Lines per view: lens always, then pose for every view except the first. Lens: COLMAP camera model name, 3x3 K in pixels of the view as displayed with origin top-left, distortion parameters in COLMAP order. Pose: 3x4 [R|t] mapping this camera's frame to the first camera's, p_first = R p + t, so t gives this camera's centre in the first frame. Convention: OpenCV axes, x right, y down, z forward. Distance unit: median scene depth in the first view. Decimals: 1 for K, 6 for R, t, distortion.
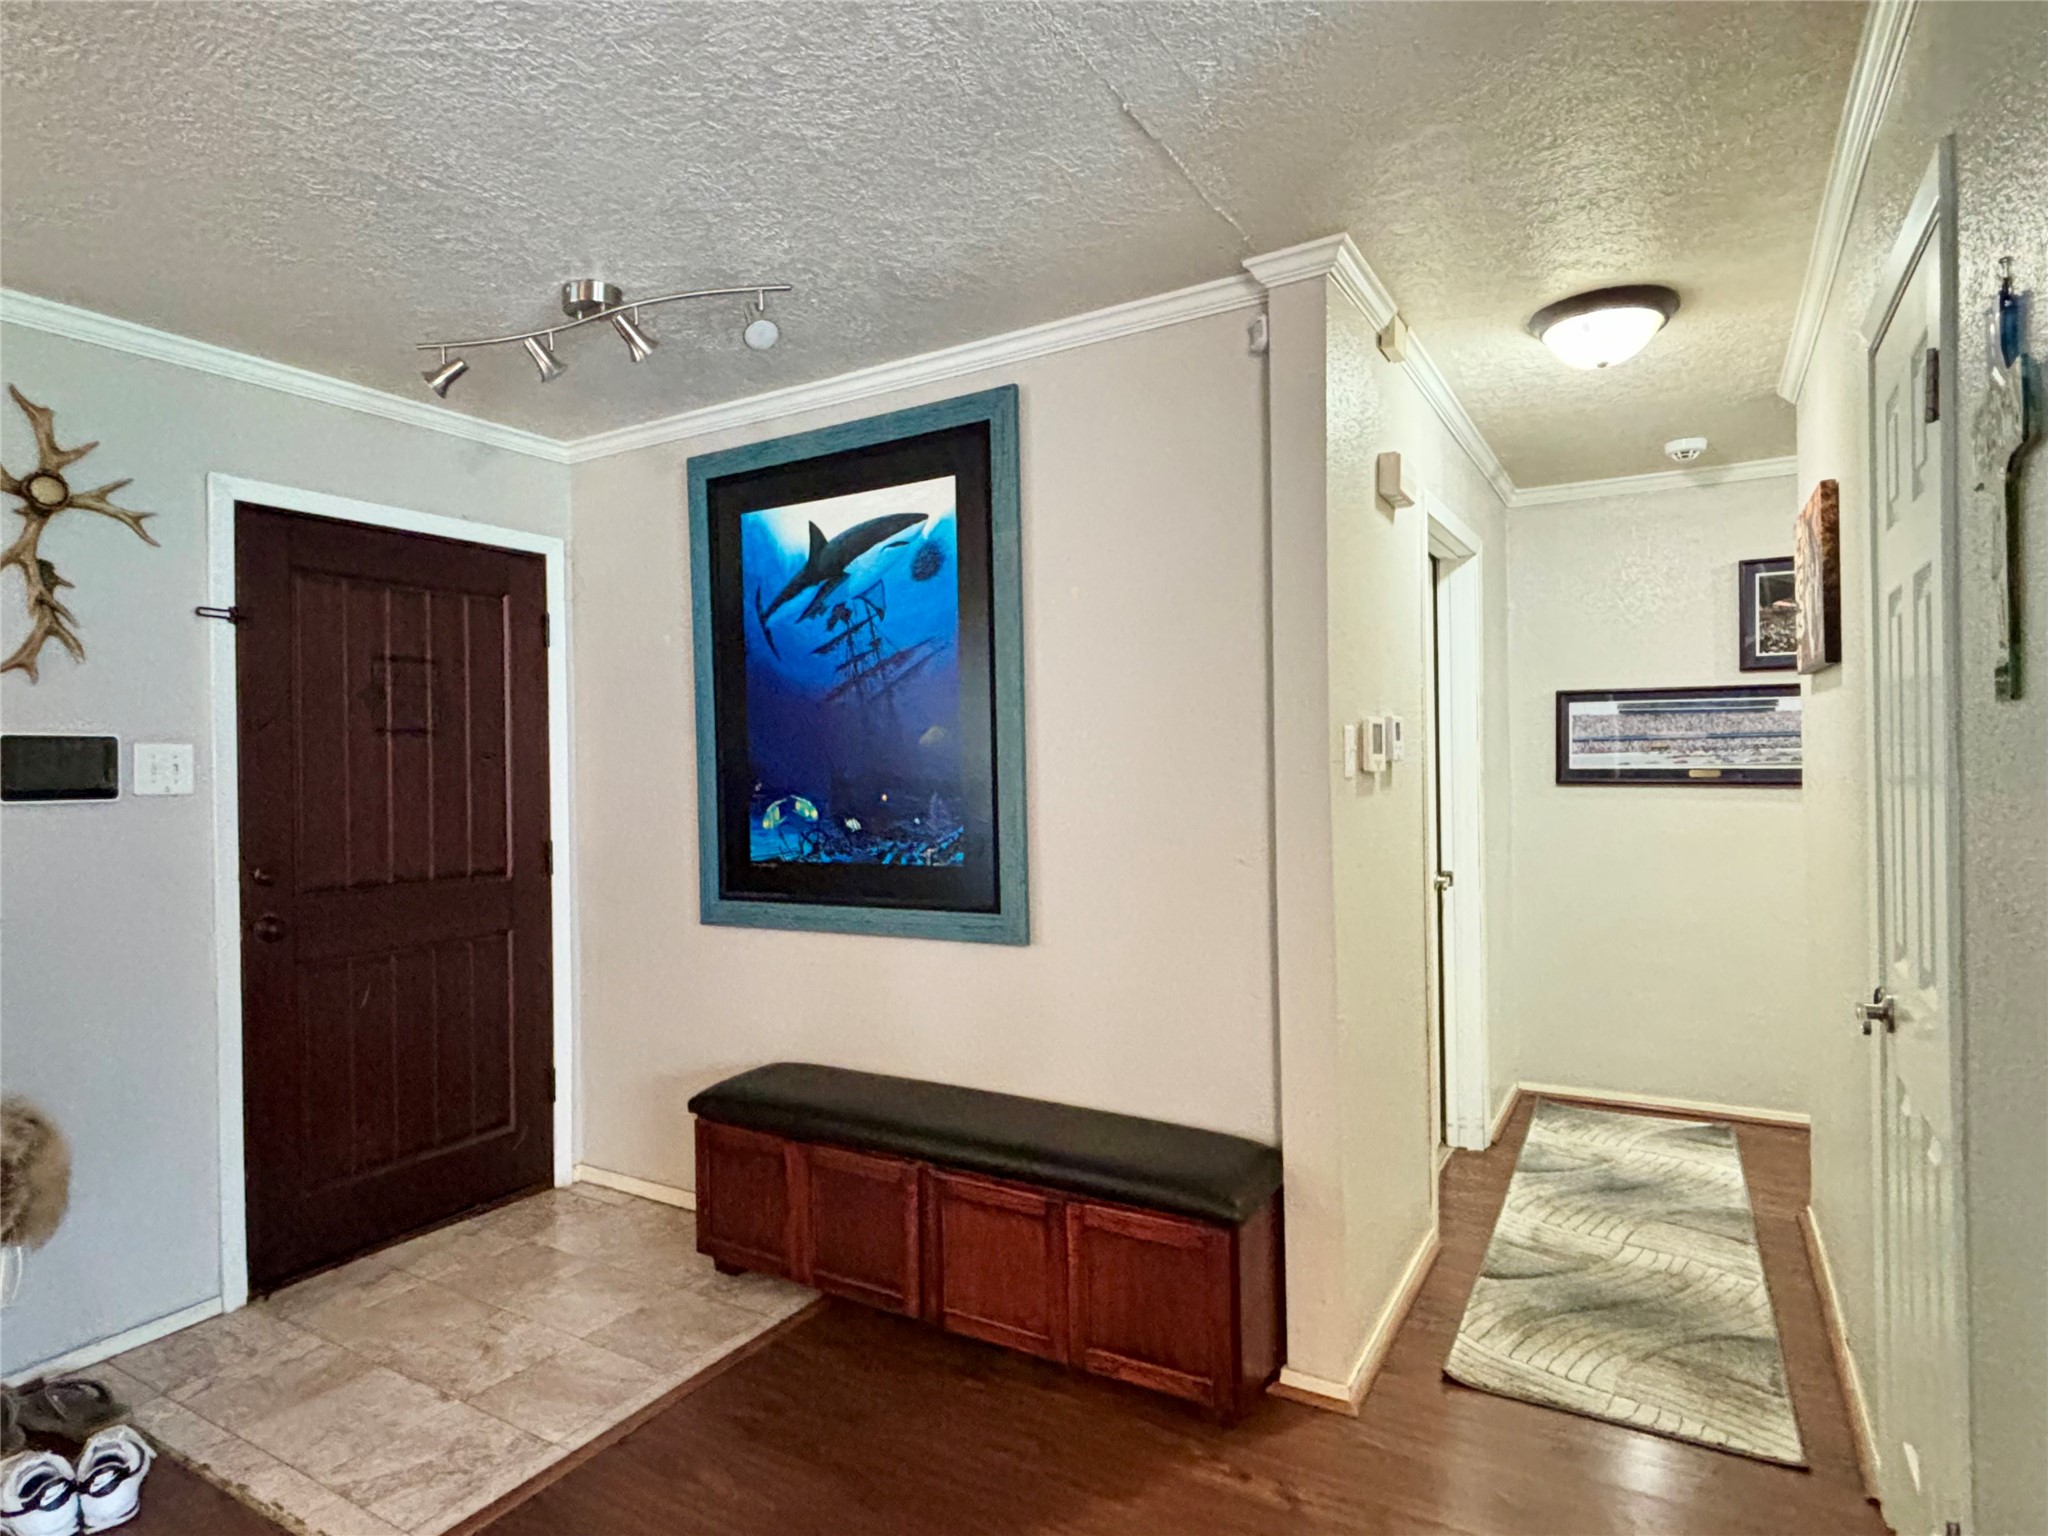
lens RADIAL K [[1122.0, 0, 1025.4], [0, 1122.0, 766.0], [0, 0, 1]] dist [0.016433, -0.001380]
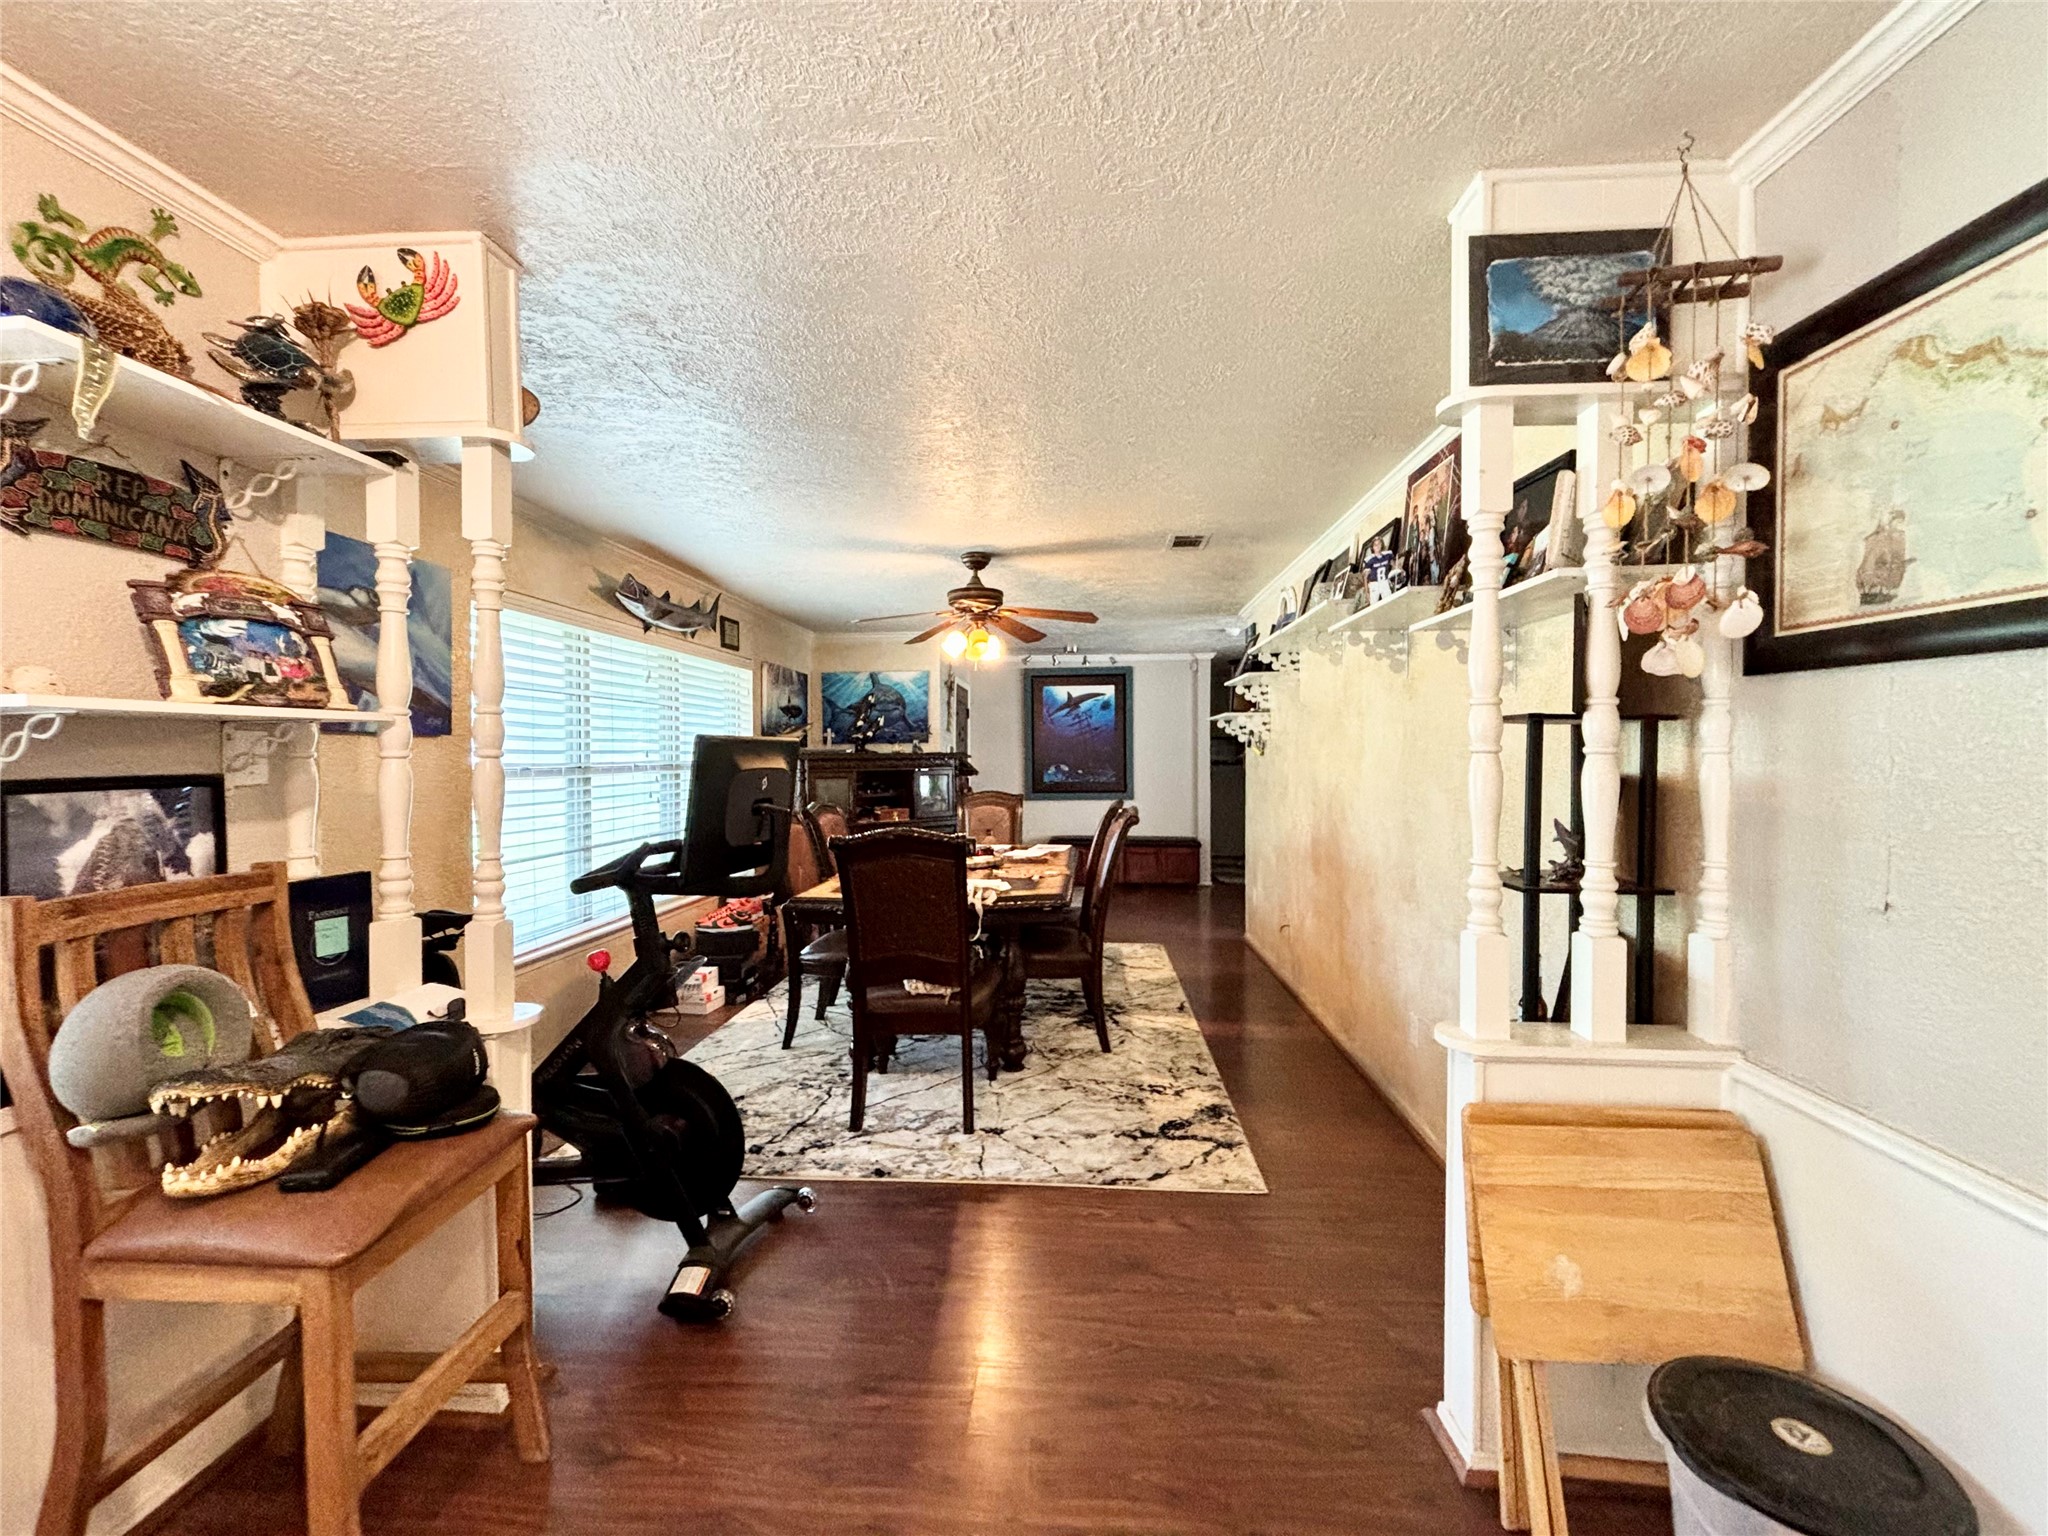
lens RADIAL K [[838.4, 0, 1021.3], [0, 838.4, 761.3], [0, 0, 1]] dist [0.010321, -0.000405]
pose [[0.893163, 0.009818, 0.449627, -1.610342], [-0.009493, 0.999951, -0.002976, 0.027035], [-0.449633, -0.001611, 0.893212, -1.460649]]
